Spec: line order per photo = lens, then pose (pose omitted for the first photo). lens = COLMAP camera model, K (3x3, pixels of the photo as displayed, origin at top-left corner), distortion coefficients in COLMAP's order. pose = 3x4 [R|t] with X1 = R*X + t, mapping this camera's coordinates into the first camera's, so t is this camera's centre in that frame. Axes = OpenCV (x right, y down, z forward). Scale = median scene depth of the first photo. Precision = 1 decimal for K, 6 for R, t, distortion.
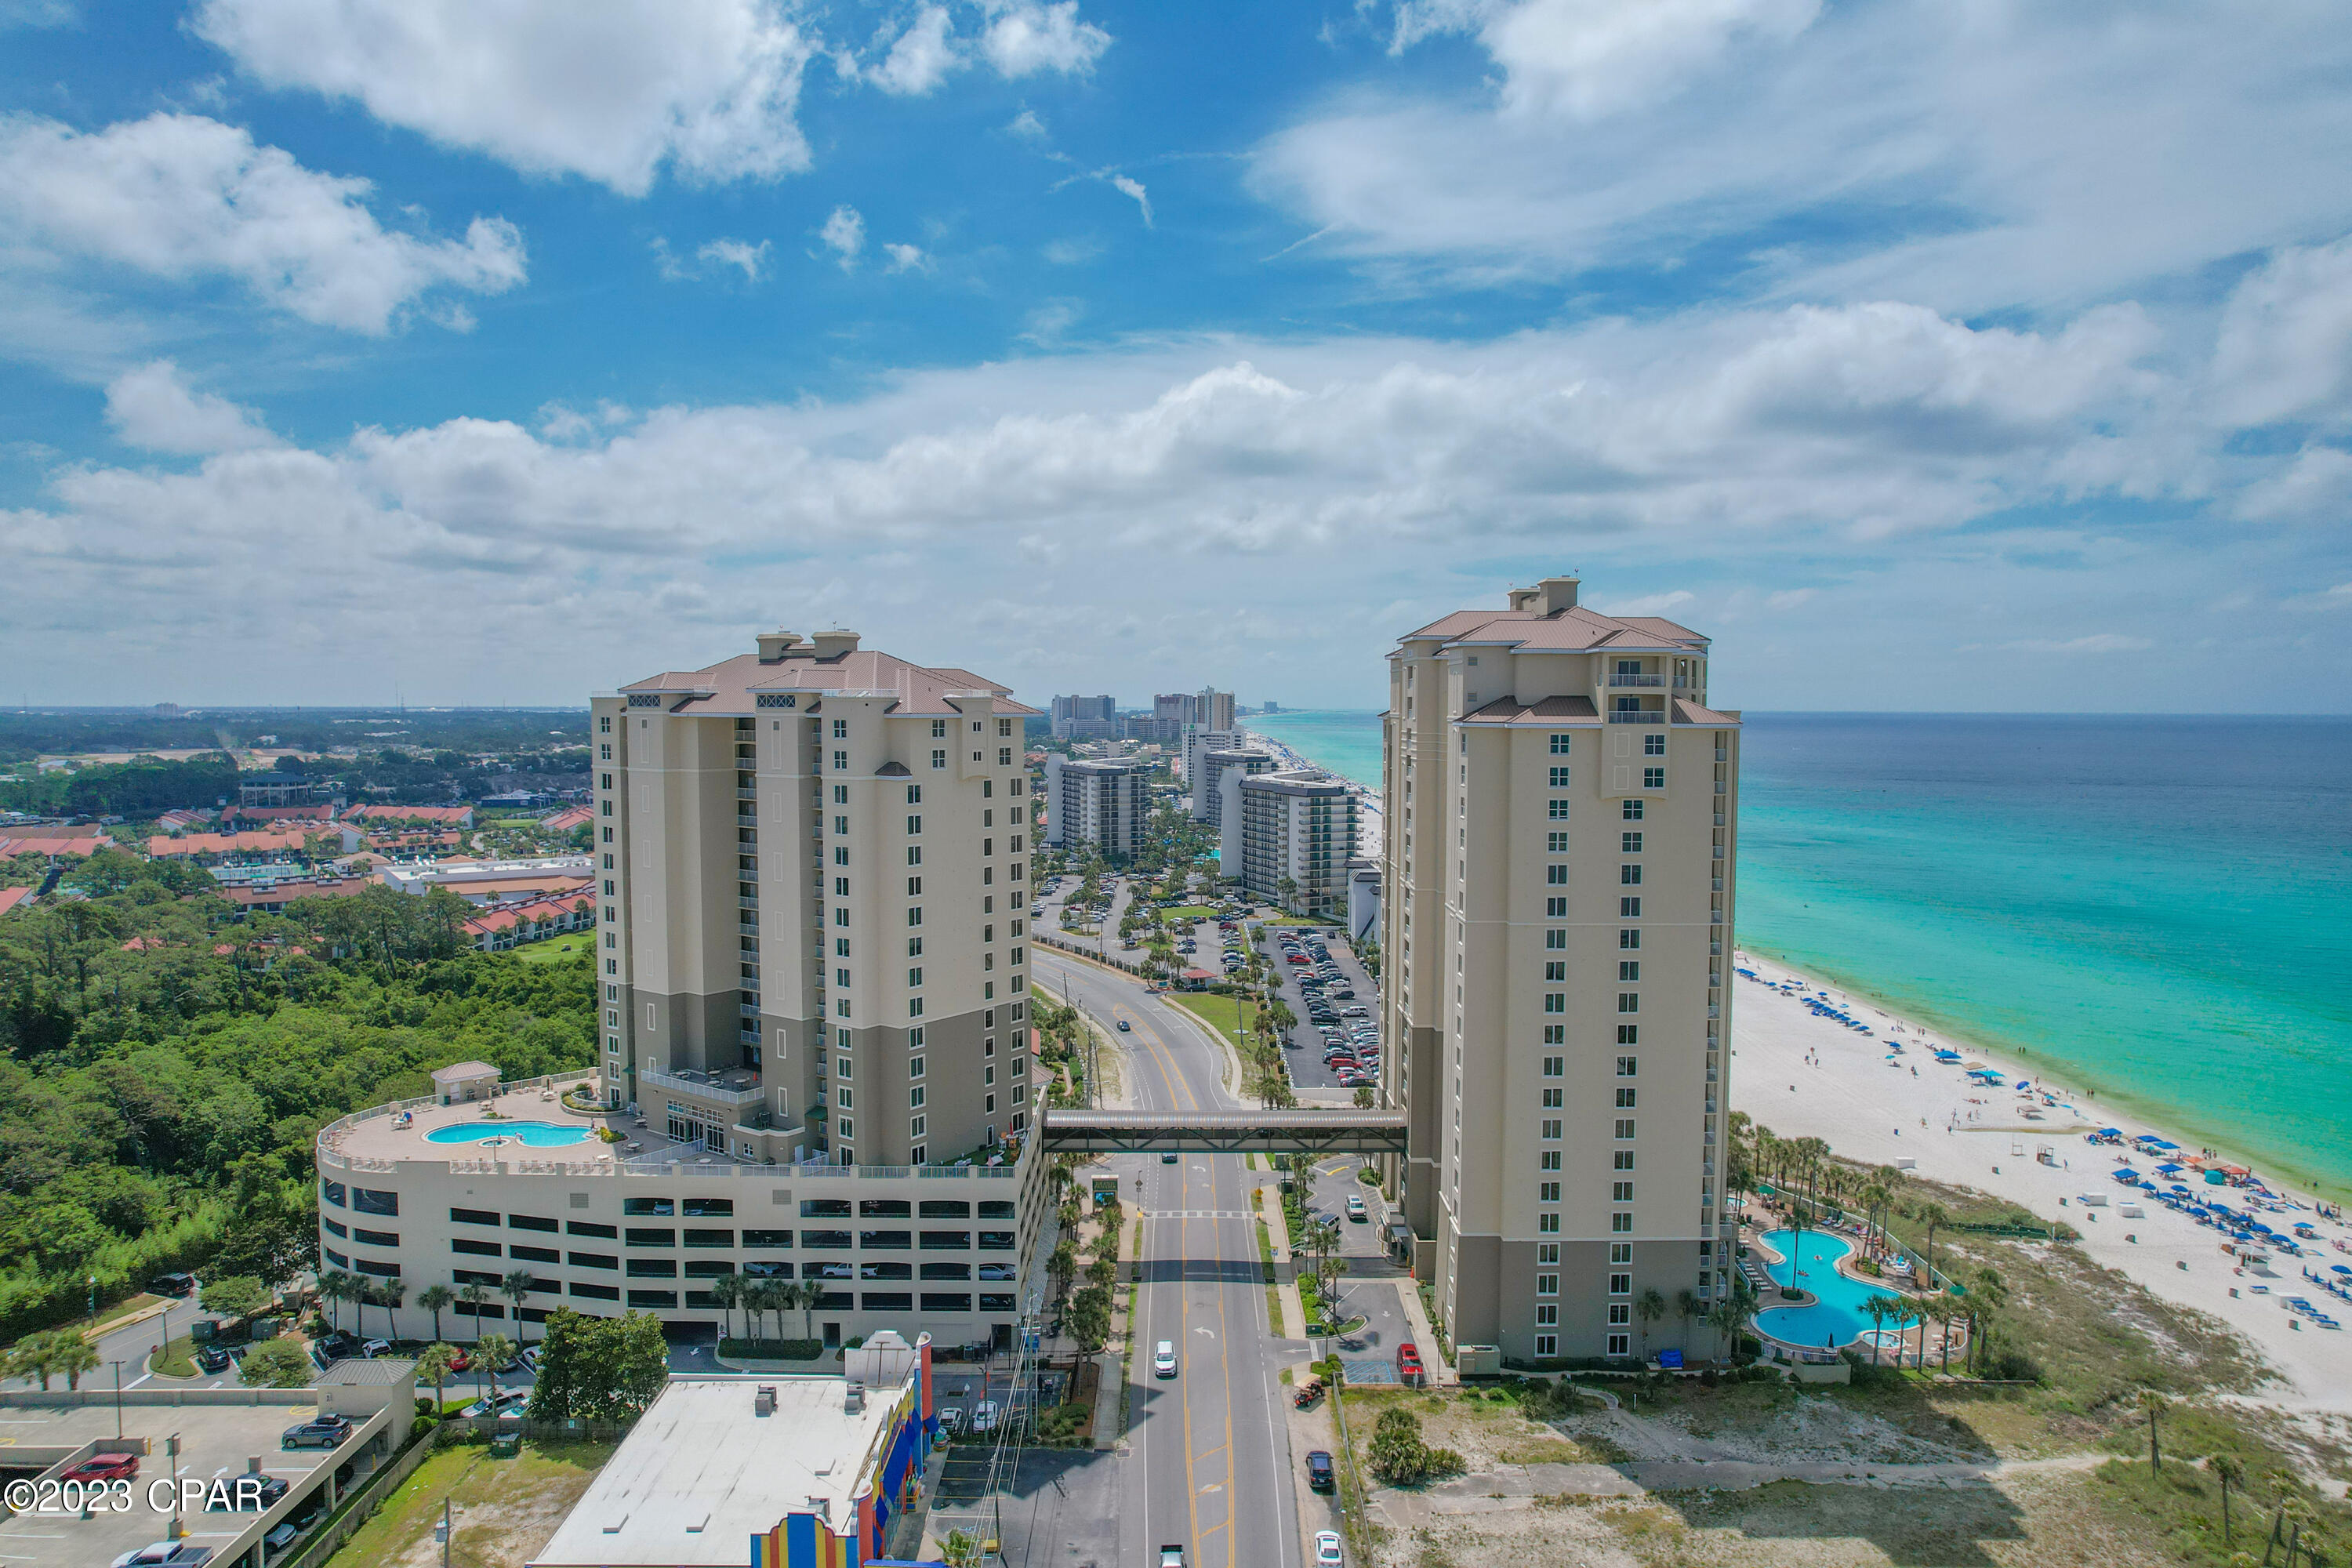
lens RADIAL K [[1502.2, 0, 1182.5], [0, 1502.2, 802.8], [0, 0, 1]] dist [-0.077876, 0.074398]
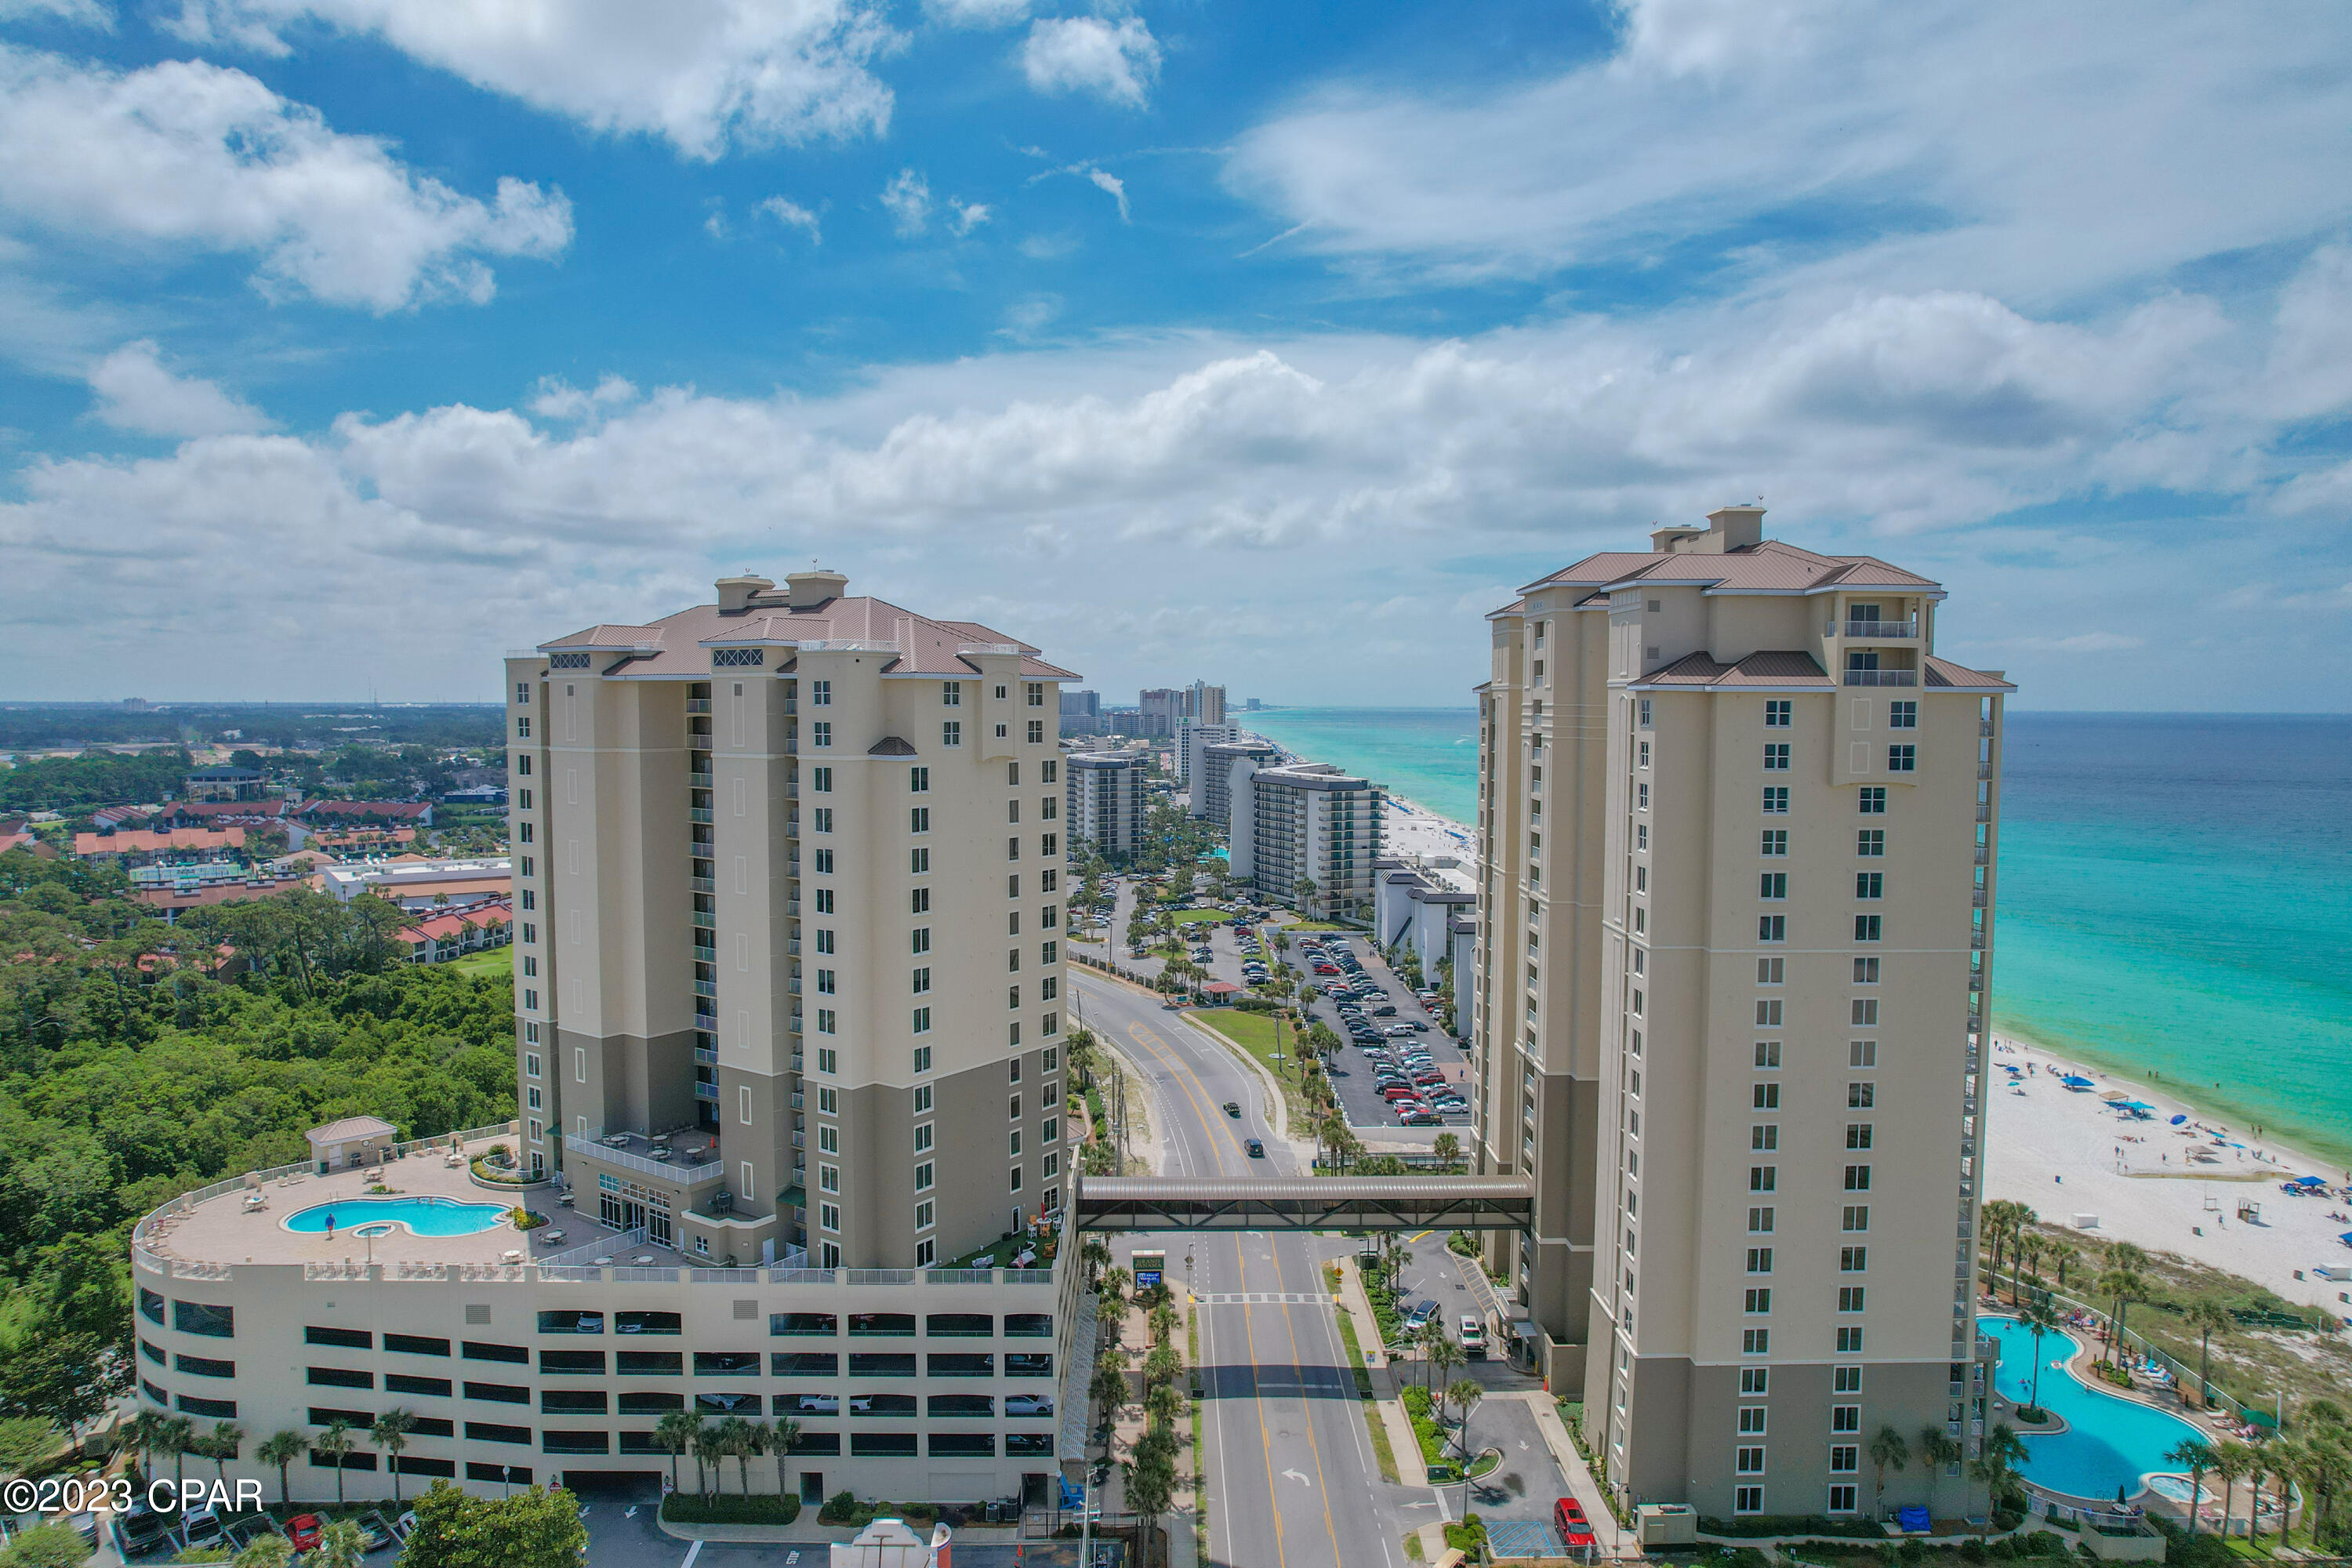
lens RADIAL K [[1502.2, 0, 1182.5], [0, 1502.2, 802.8], [0, 0, 1]] dist [-0.077876, 0.074398]
pose [[0.999918, 0.000438, 0.012791, -0.049919], [-0.000462, 0.999998, 0.001869, 0.004110], [-0.012790, -0.001875, 0.999916, 0.214176]]
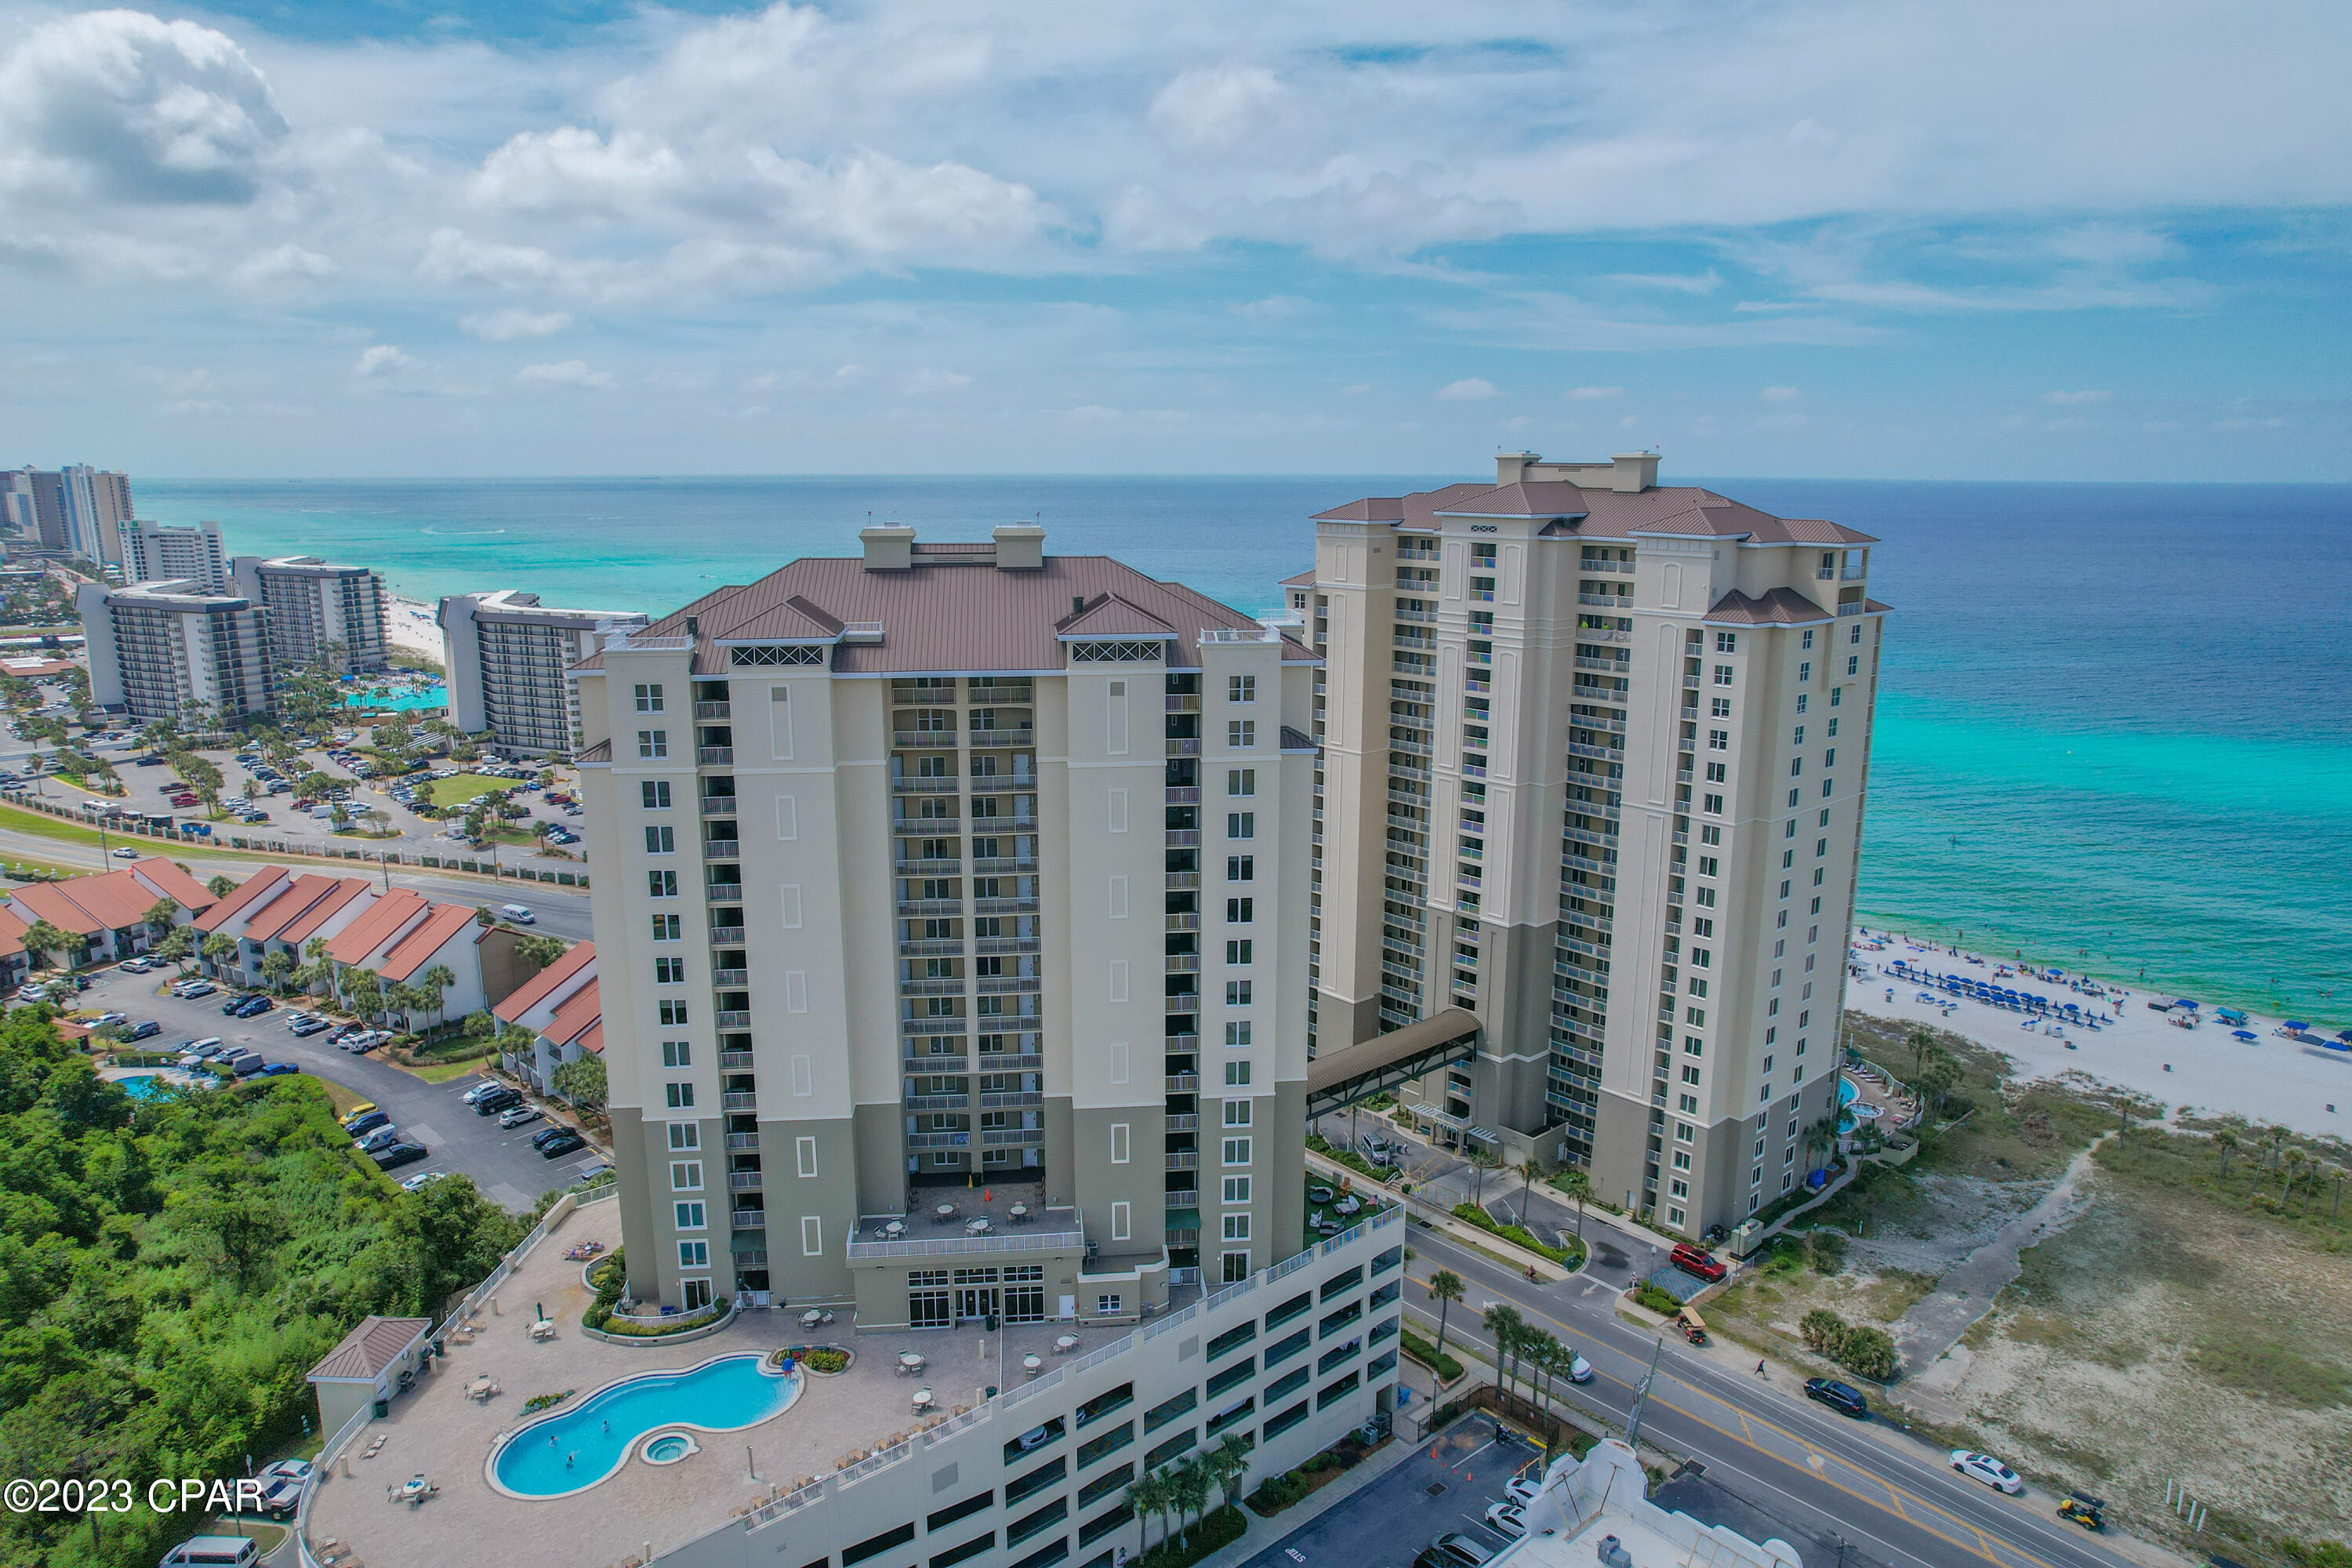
lens RADIAL K [[1502.2, 0, 1182.5], [0, 1502.2, 802.8], [0, 0, 1]] dist [-0.077876, 0.074398]
pose [[0.750599, -0.145315, 0.644581, -0.618751], [0.043633, 0.984289, 0.171090, -0.102711], [-0.659316, -0.100294, 0.745146, 0.442274]]
